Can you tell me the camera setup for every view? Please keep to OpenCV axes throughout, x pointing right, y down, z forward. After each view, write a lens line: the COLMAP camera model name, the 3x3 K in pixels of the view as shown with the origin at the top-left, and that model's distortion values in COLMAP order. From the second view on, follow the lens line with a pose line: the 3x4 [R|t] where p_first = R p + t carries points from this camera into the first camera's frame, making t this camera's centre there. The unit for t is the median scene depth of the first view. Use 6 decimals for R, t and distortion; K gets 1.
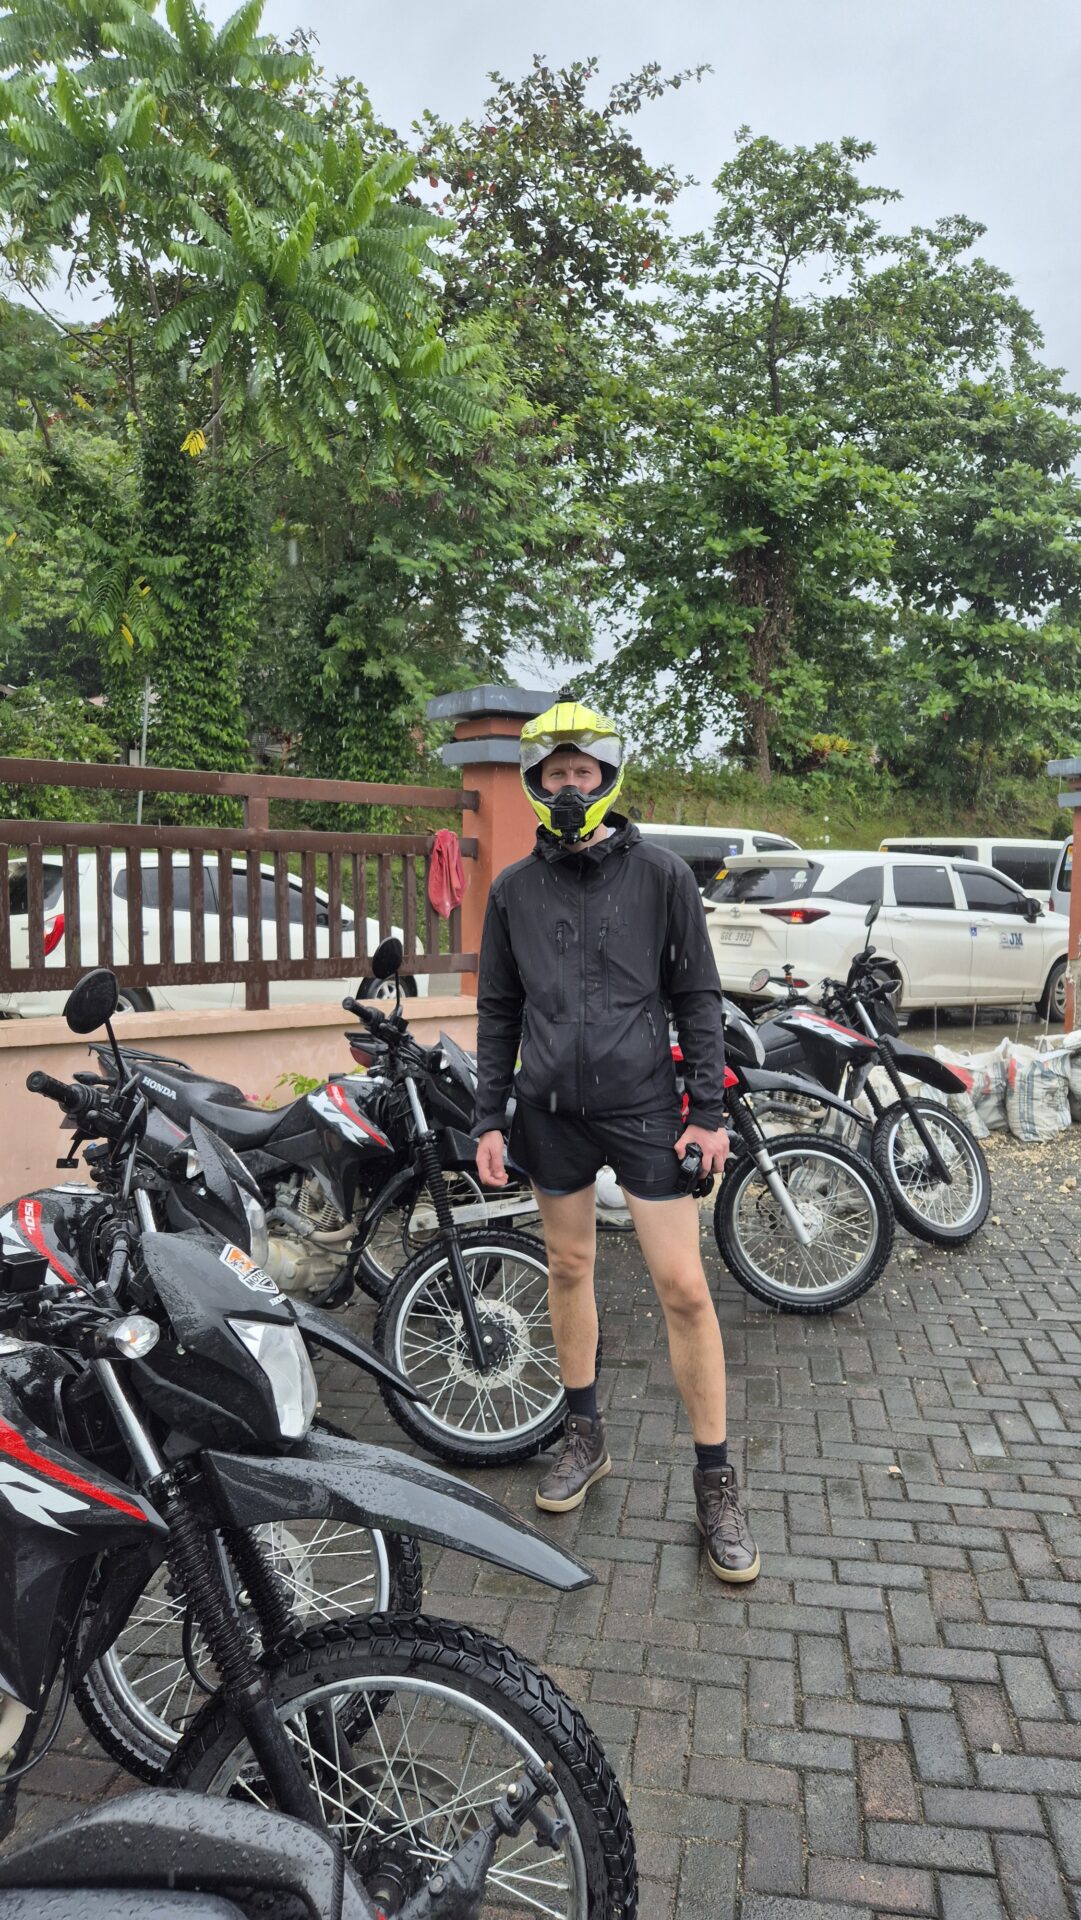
lens RADIAL K [[1313.6, 0, 539.6], [0, 1313.6, 946.2], [0, 0, 1]] dist [0.074840, -0.061080]
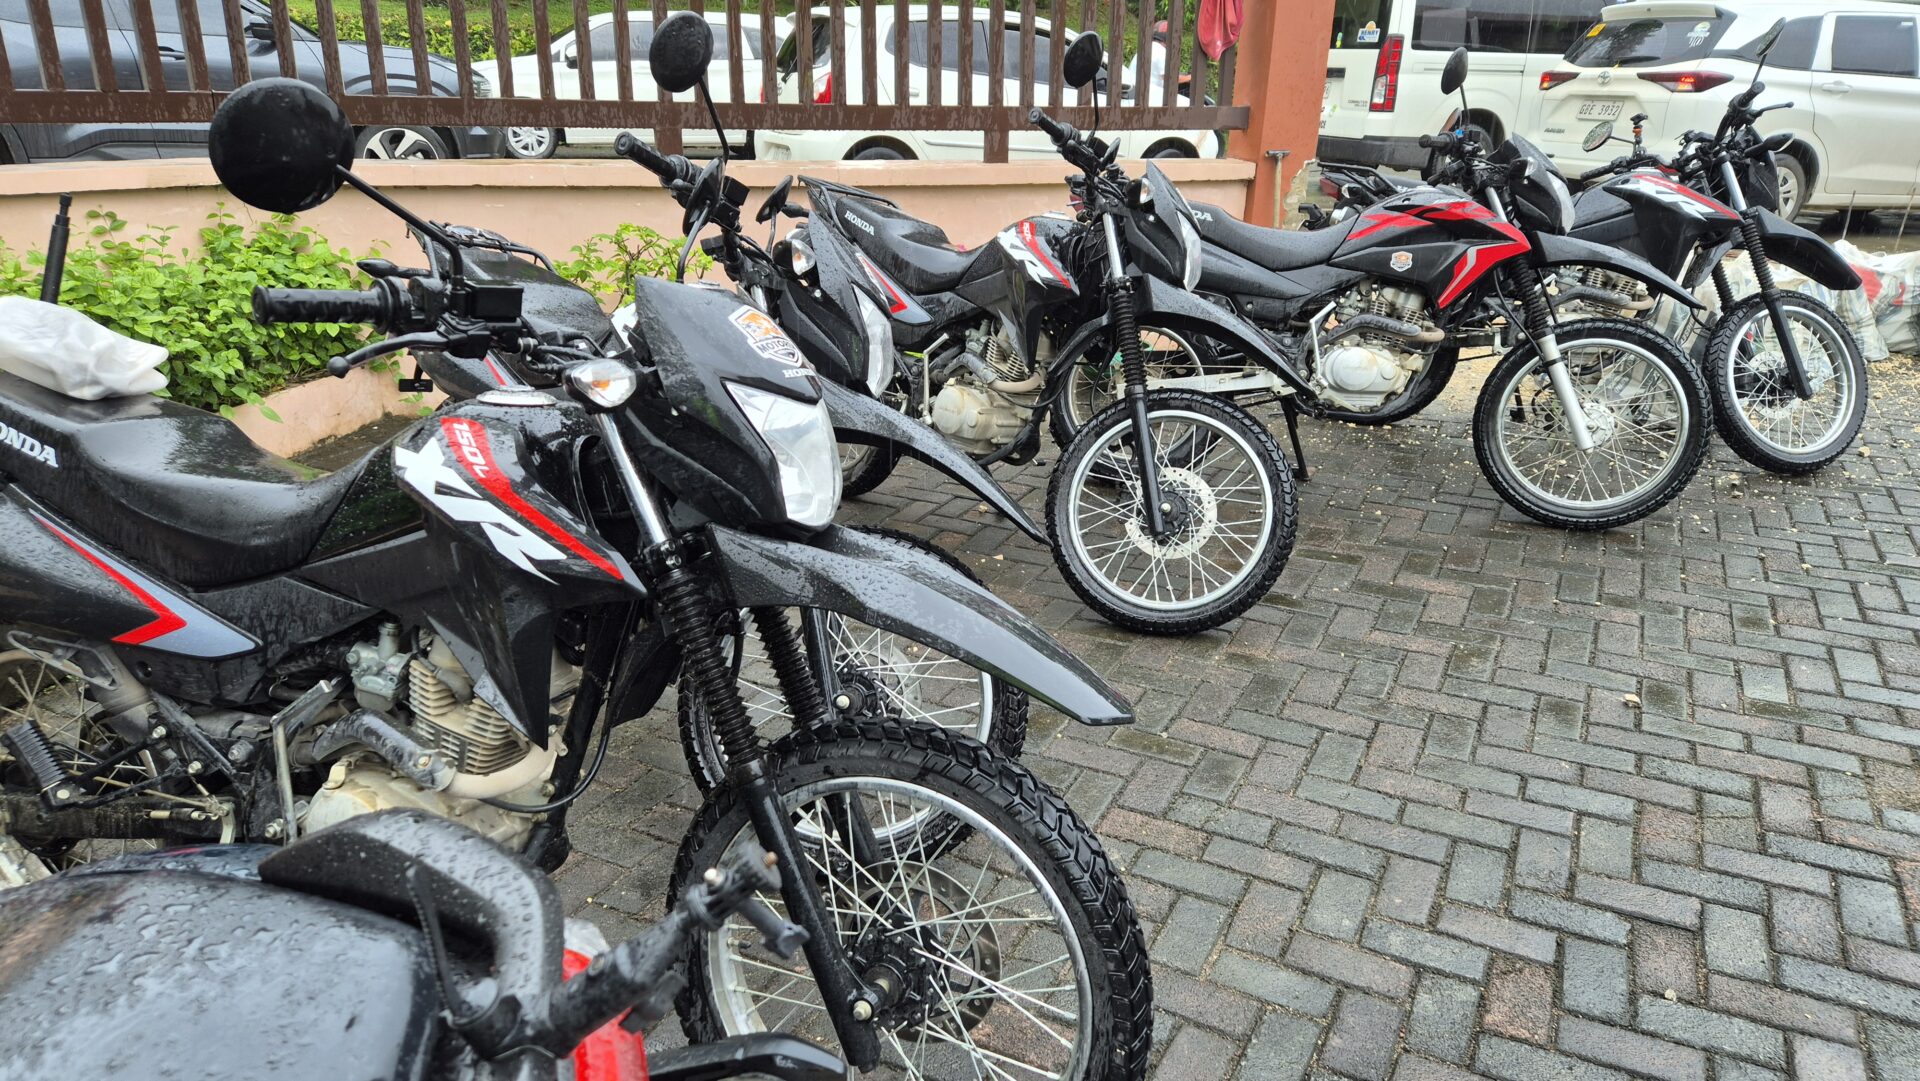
lens RADIAL K [[1313.6, 0, 947.8], [0, 1313.6, 550.3], [0, 0, 1]] dist [0.074840, -0.061080]
pose [[0.953222, 0.112721, -0.280468, 0.074236], [-0.027263, 0.956146, 0.291621, 0.063015], [0.301040, -0.270333, 0.914492, 0.109449]]
